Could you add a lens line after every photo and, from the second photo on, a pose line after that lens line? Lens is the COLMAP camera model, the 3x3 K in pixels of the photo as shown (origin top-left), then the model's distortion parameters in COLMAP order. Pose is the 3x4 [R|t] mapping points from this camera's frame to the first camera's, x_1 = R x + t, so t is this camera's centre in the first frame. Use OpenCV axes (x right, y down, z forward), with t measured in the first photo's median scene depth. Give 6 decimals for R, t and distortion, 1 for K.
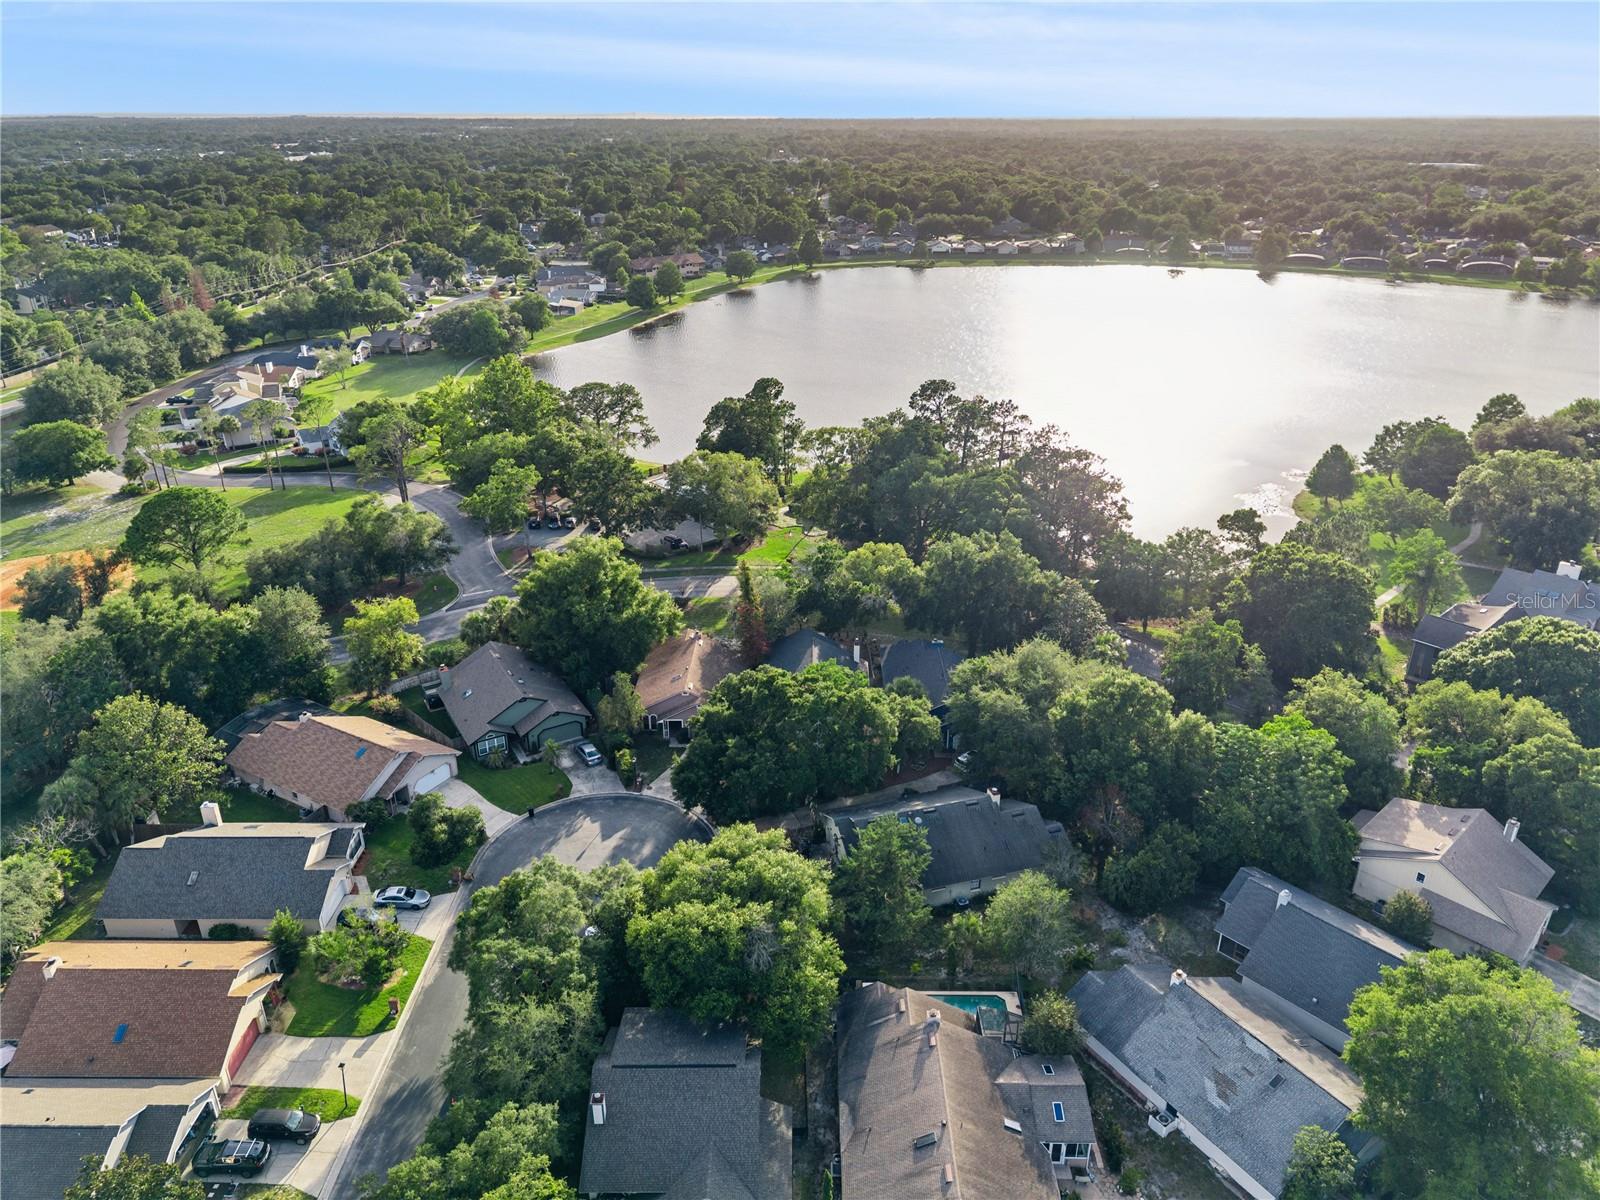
lens RADIAL K [[1105.0, 0, 798.7], [0, 1105.0, 594.9], [0, 0, 1]] dist [0.027447, -0.018583]
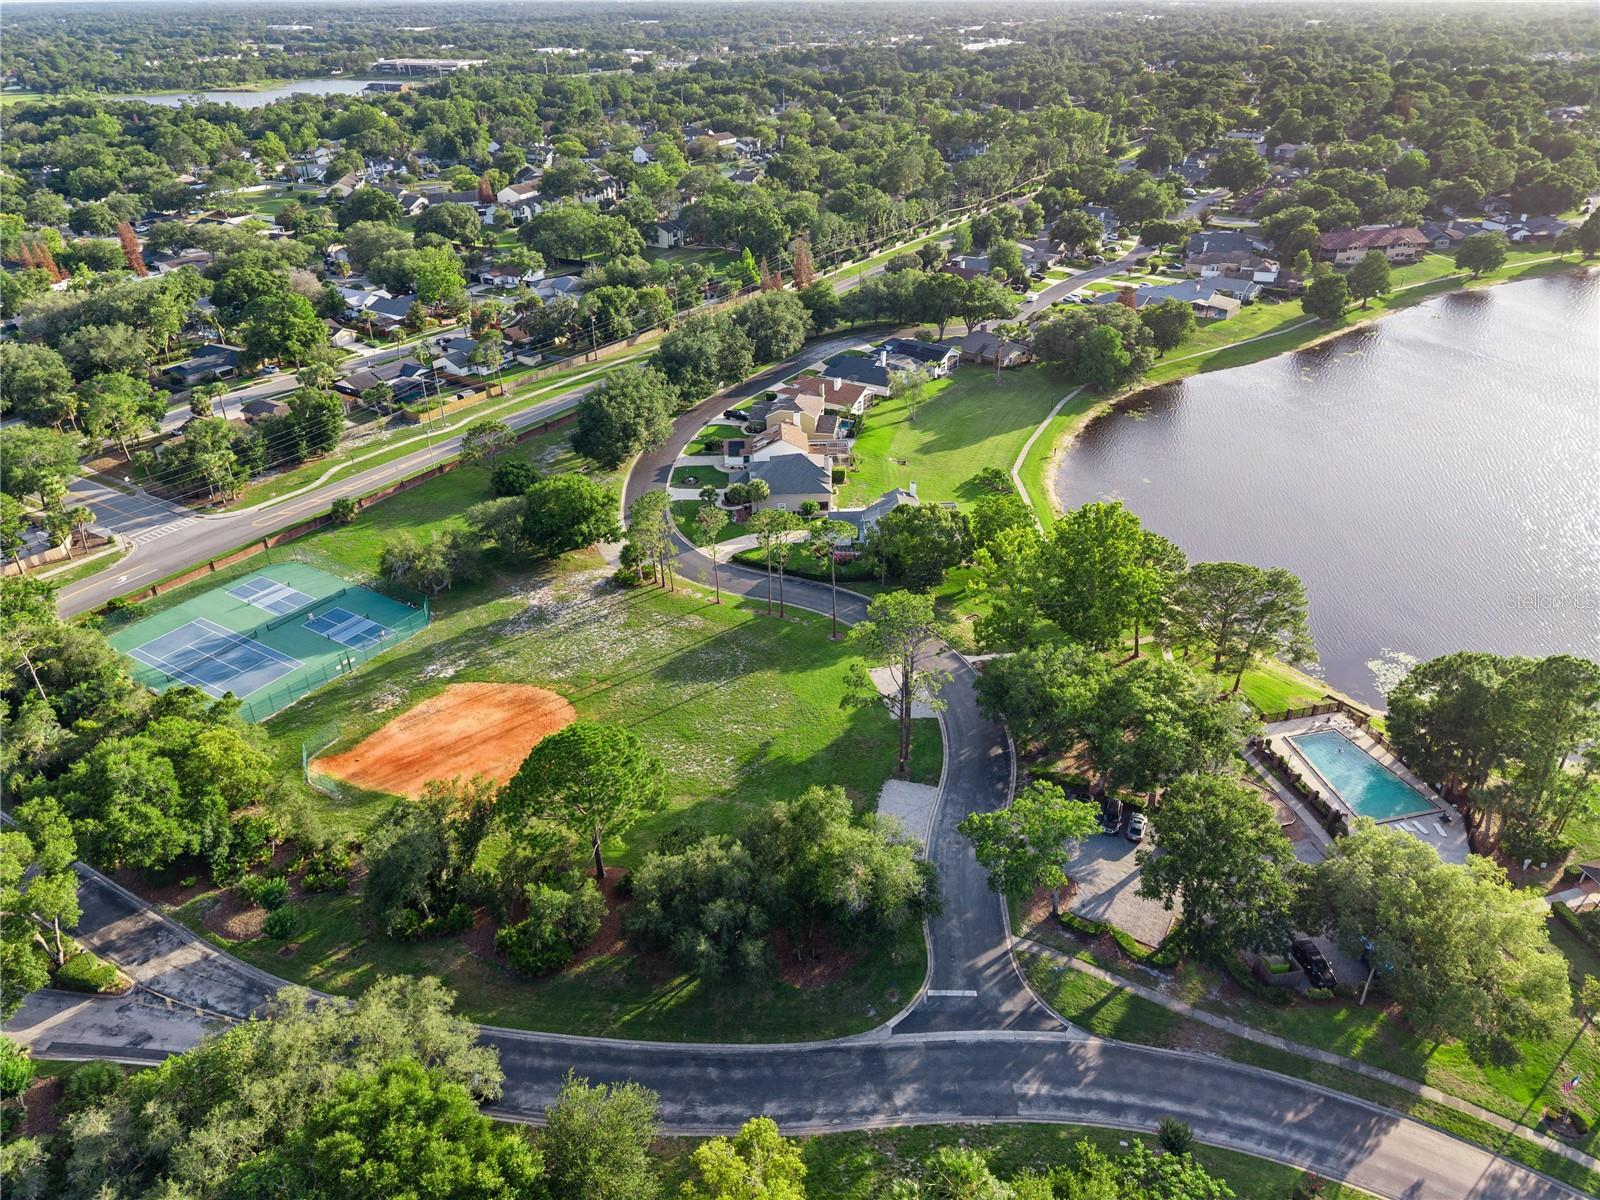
lens RADIAL K [[1085.9, 0, 795.1], [0, 1085.9, 603.2], [0, 0, 1]] dist [0.026411, -0.016188]
pose [[0.852637, 0.251859, -0.457795, -0.053682], [-0.201939, 0.966919, 0.155847, -0.106764], [0.481902, -0.040434, 0.875292, 0.164704]]
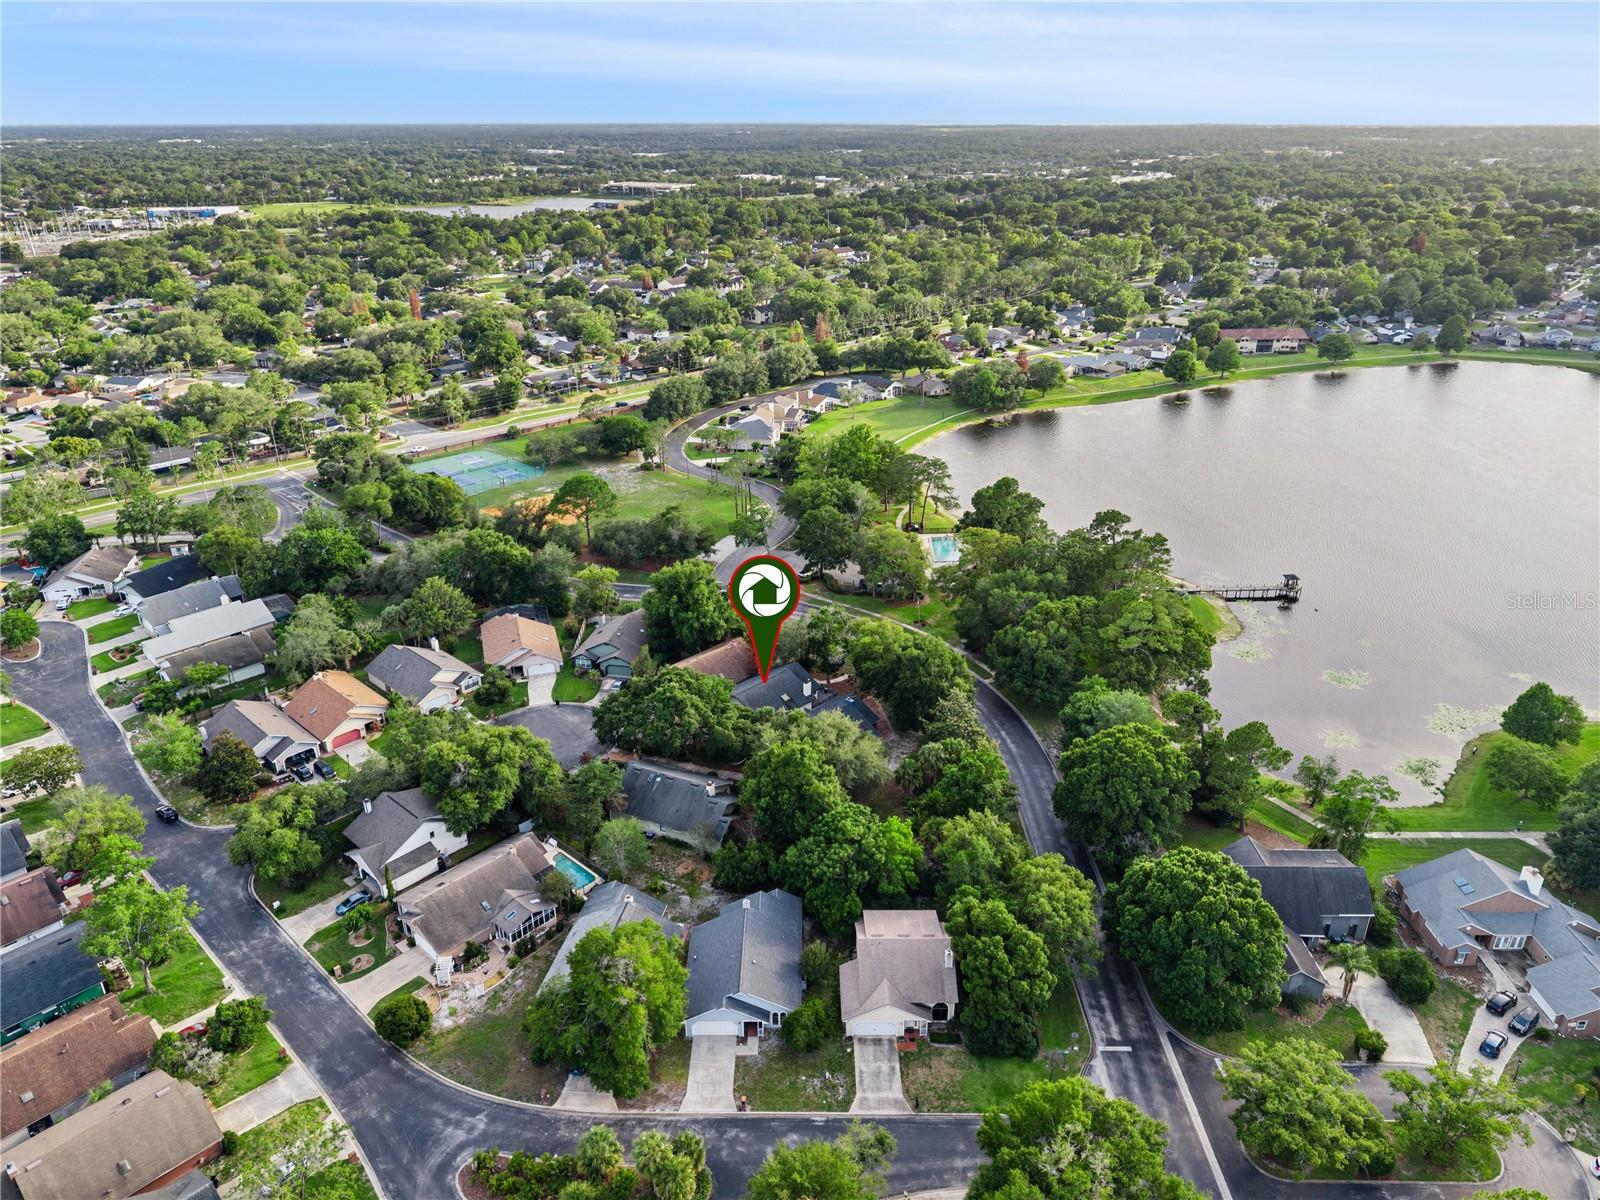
lens RADIAL K [[1086.4, 0, 800.0], [0, 1086.4, 600.0], [0, 0, 1]] dist [0.061732, -0.064706]
pose [[0.745100, 0.271386, -0.609242, 0.265565], [-0.267246, 0.958417, 0.100085, -0.058764], [0.611069, 0.088244, 0.786643, -0.034337]]
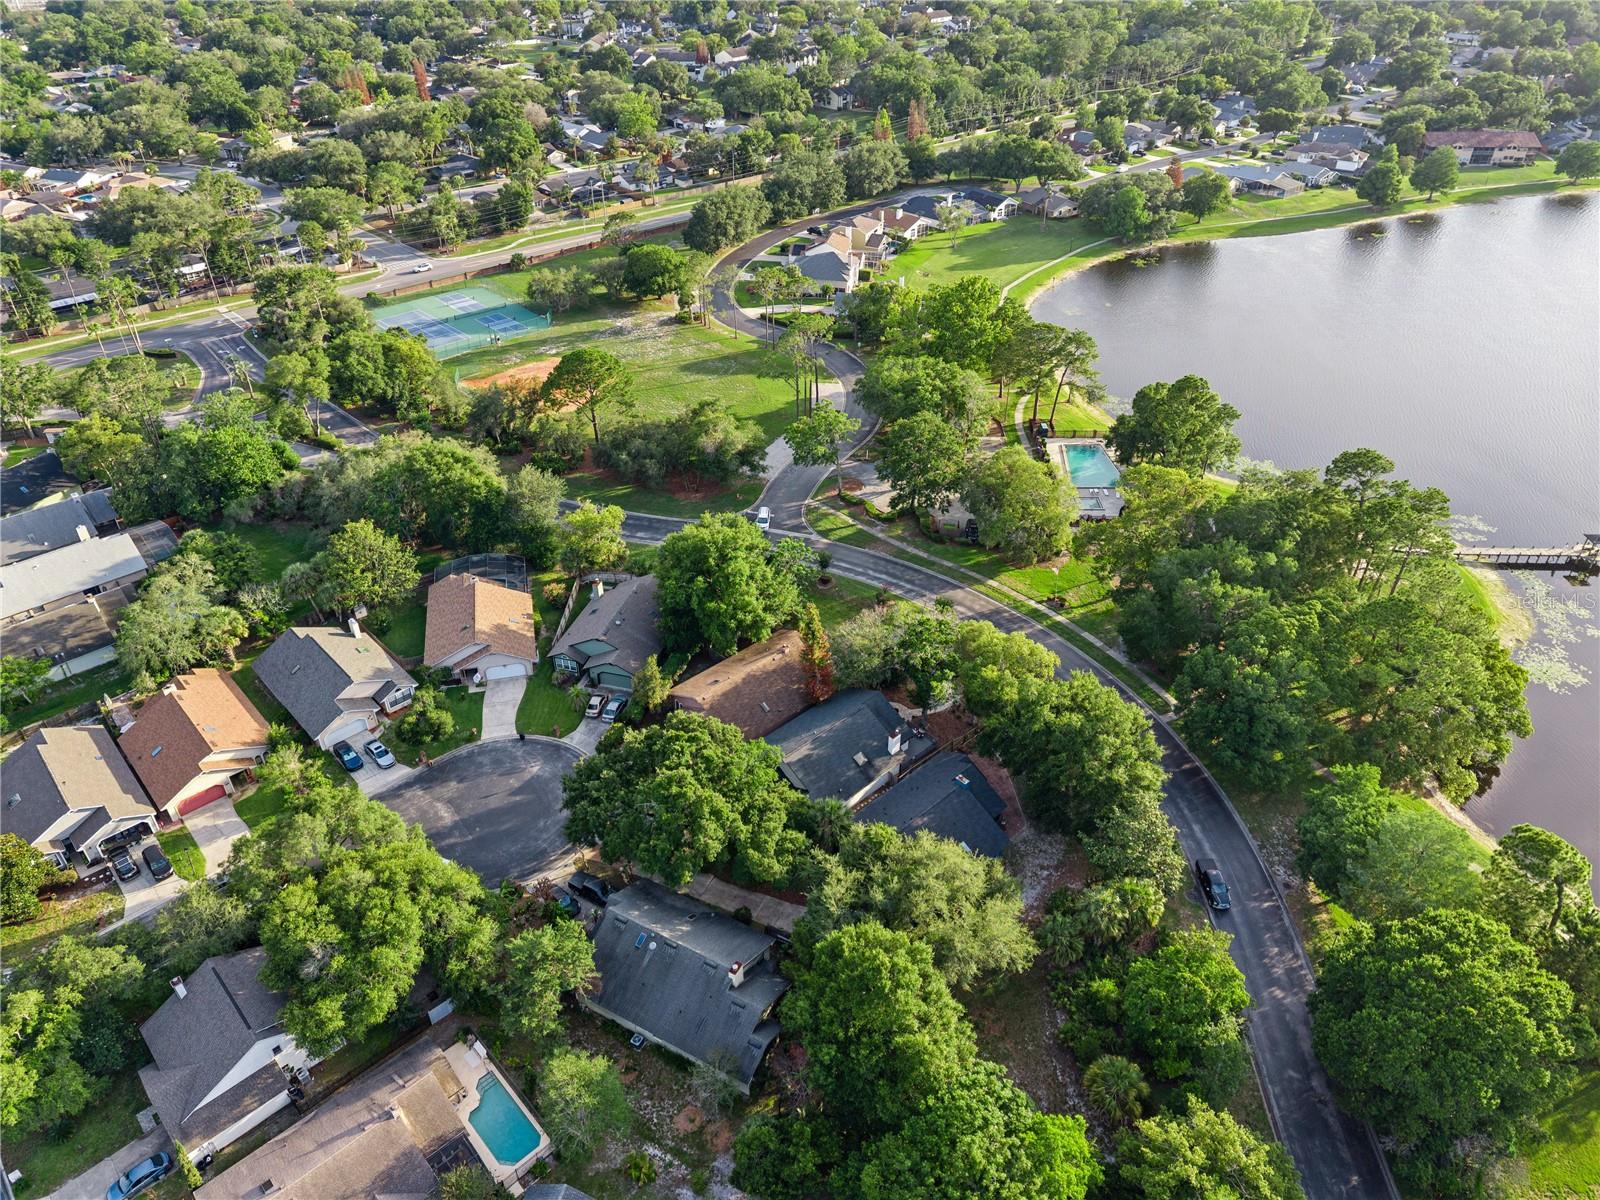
lens RADIAL K [[1085.9, 0, 795.1], [0, 1085.9, 603.2], [0, 0, 1]] dist [0.026411, -0.016188]
pose [[0.697444, 0.410573, -0.587368, 0.147973], [-0.292052, 0.911305, 0.290222, -0.089391], [0.654429, -0.030872, 0.755493, 0.080370]]
